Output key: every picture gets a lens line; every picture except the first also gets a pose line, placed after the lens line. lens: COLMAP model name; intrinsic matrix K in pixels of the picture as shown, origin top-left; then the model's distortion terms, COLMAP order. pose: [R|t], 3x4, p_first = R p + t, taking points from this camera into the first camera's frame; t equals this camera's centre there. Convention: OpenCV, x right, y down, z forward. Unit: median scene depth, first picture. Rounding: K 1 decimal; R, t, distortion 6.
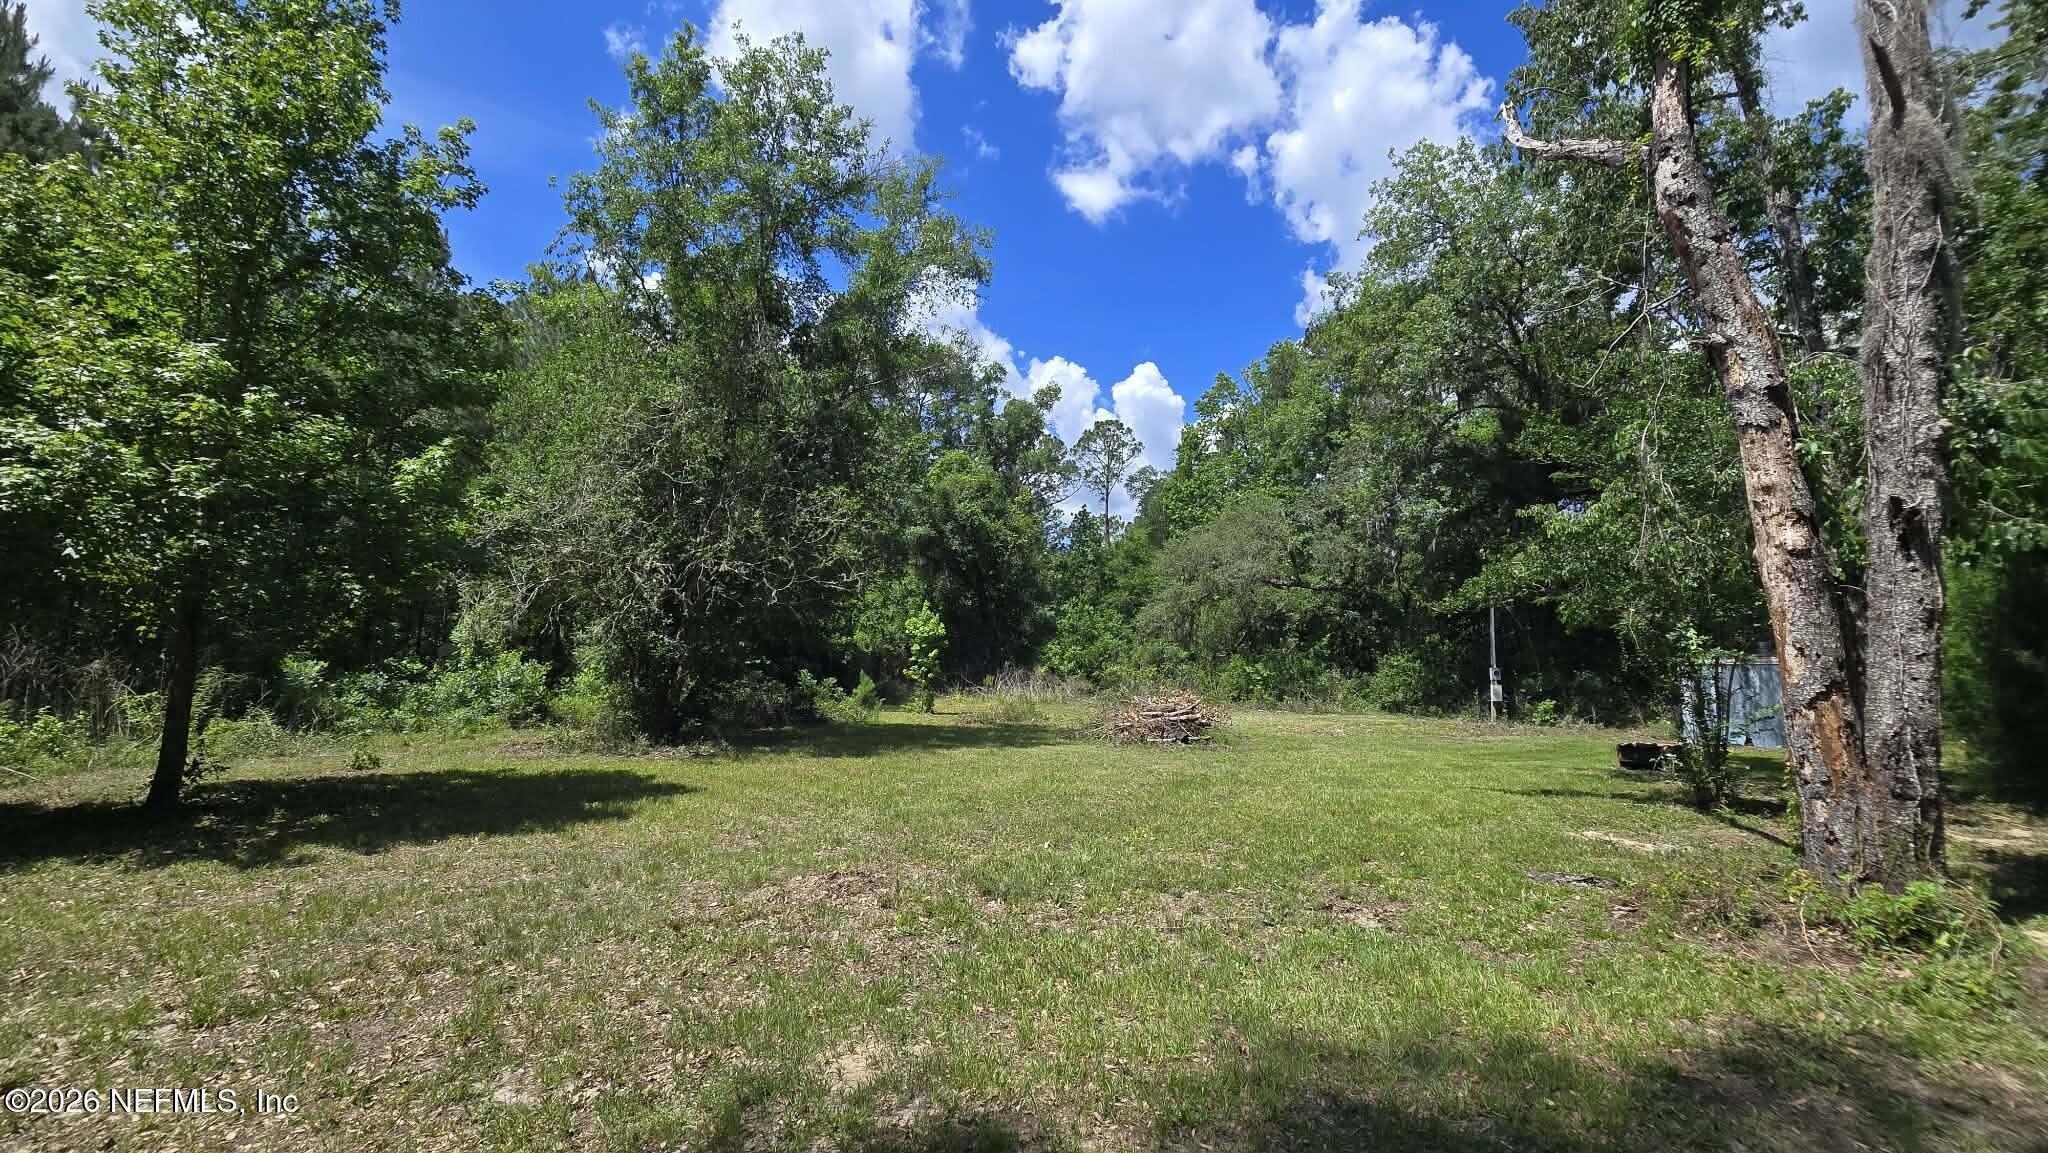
lens RADIAL K [[838.9, 0, 1023.3], [0, 838.9, 569.7], [0, 0, 1]] dist [0.002990, -0.001236]
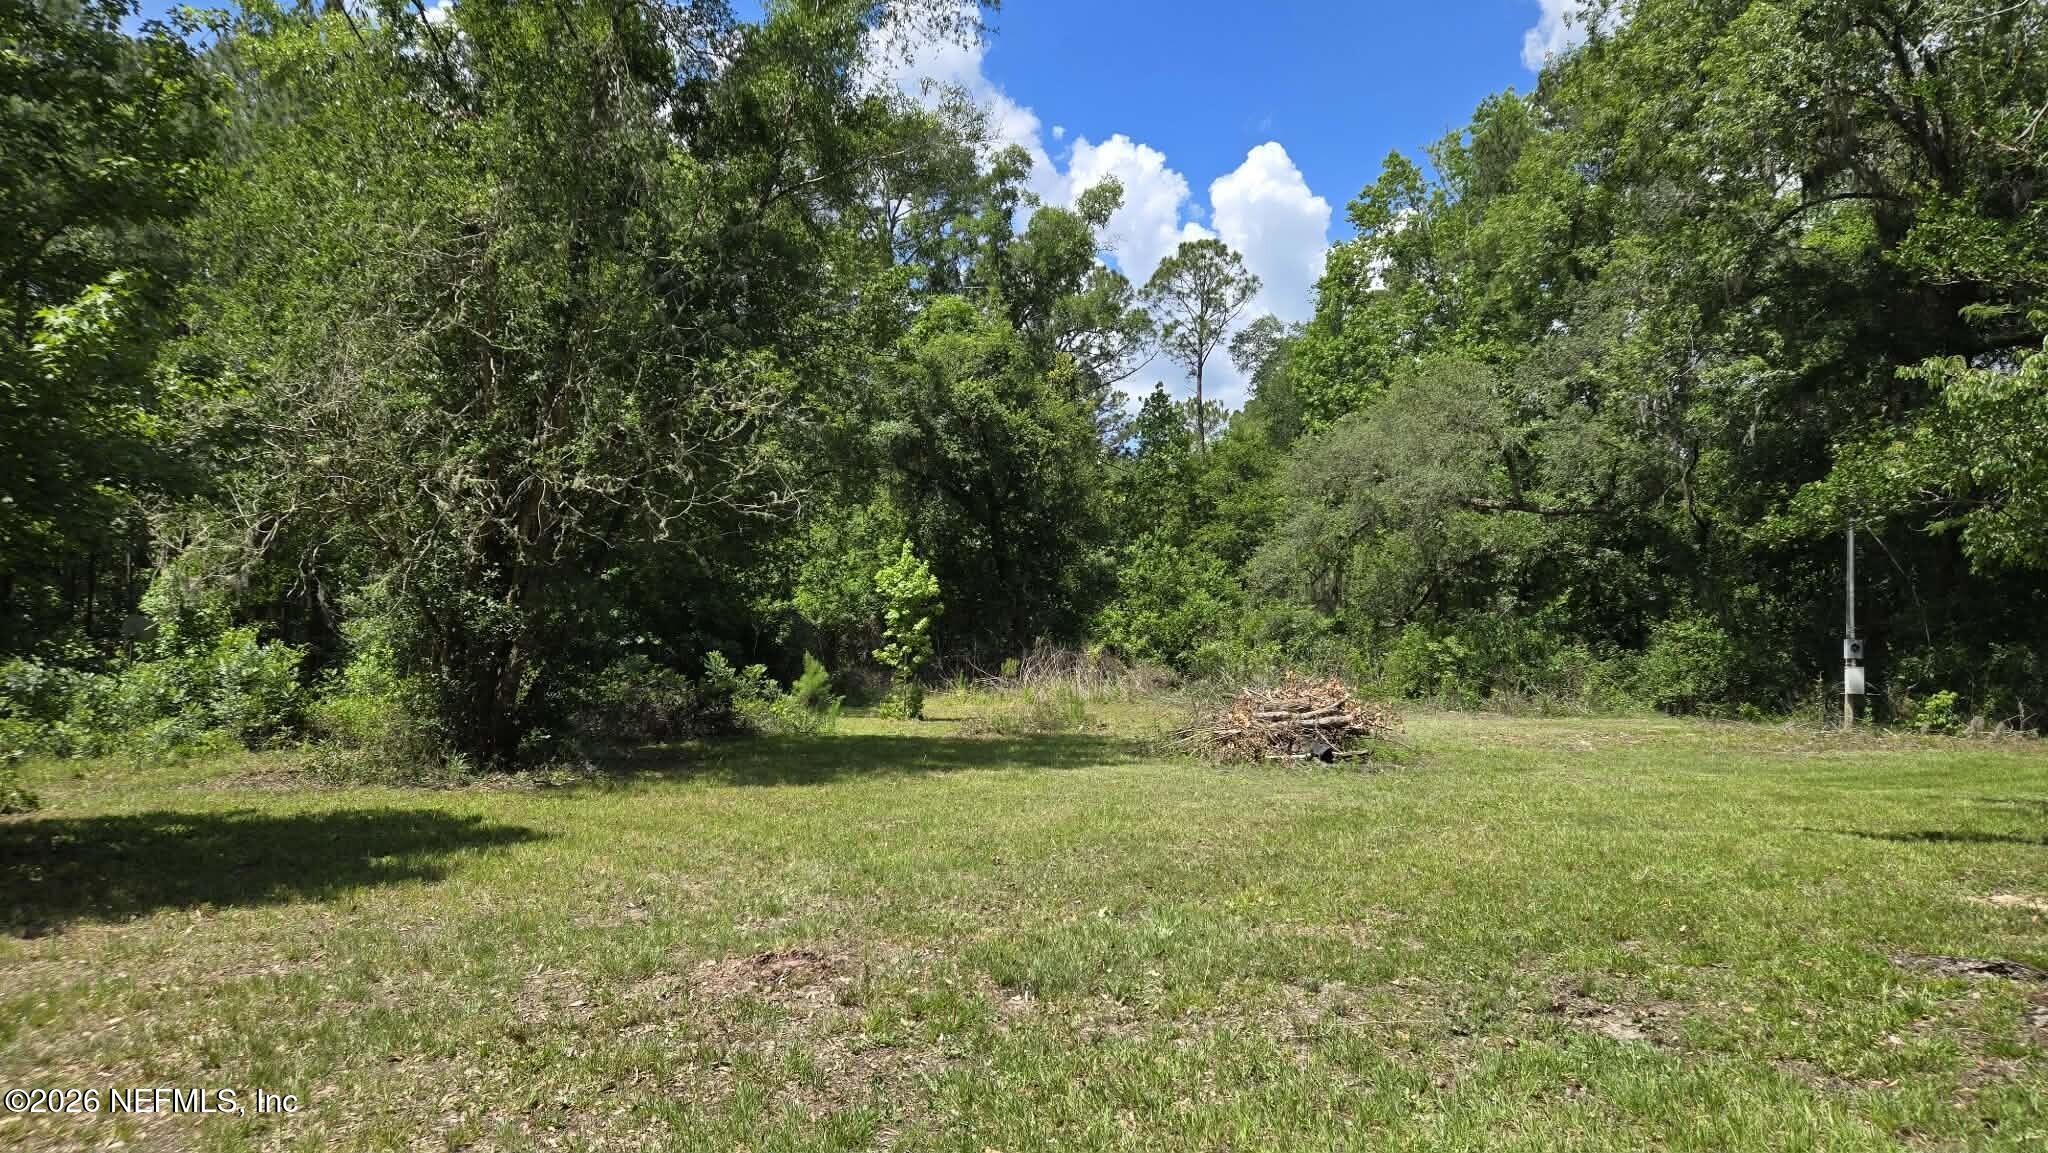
lens RADIAL K [[1354.6, 0, 1025.6], [0, 1354.6, 582.1], [0, 0, 1]] dist [0.091359, -0.072851]
pose [[0.999496, -0.011863, -0.029451, 0.001365], [0.013783, 0.997734, 0.065853, 0.005141], [0.028603, -0.066226, 0.997395, -0.002315]]
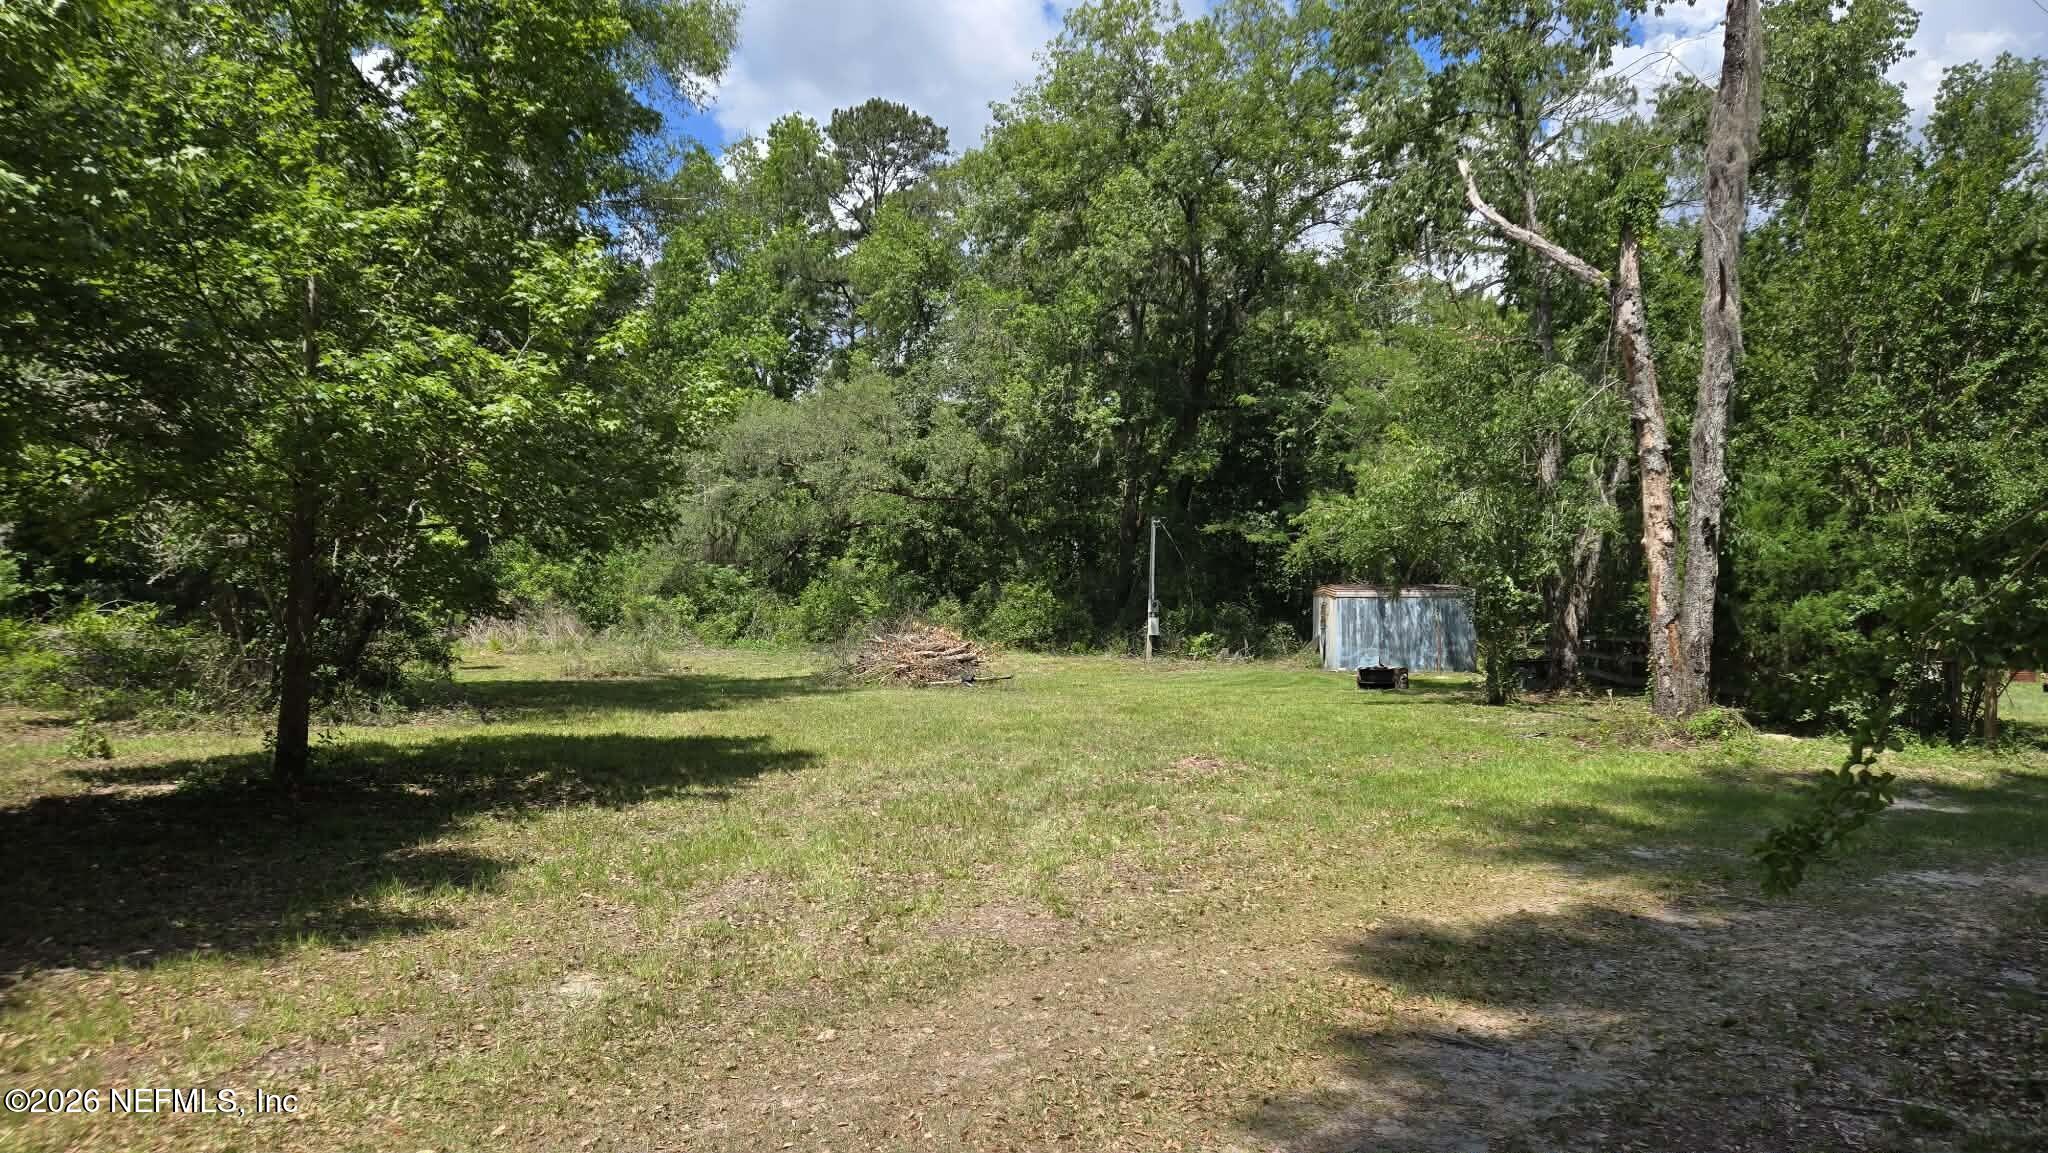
lens RADIAL K [[1354.6, 0, 1033.7], [0, 1354.6, 582.2], [0, 0, 1]] dist [0.091359, -0.072851]
pose [[0.826940, 0.007586, 0.562239, -0.625275], [-0.067767, 0.993965, 0.086260, -0.033494], [-0.558192, -0.109433, 0.822464, -0.231347]]
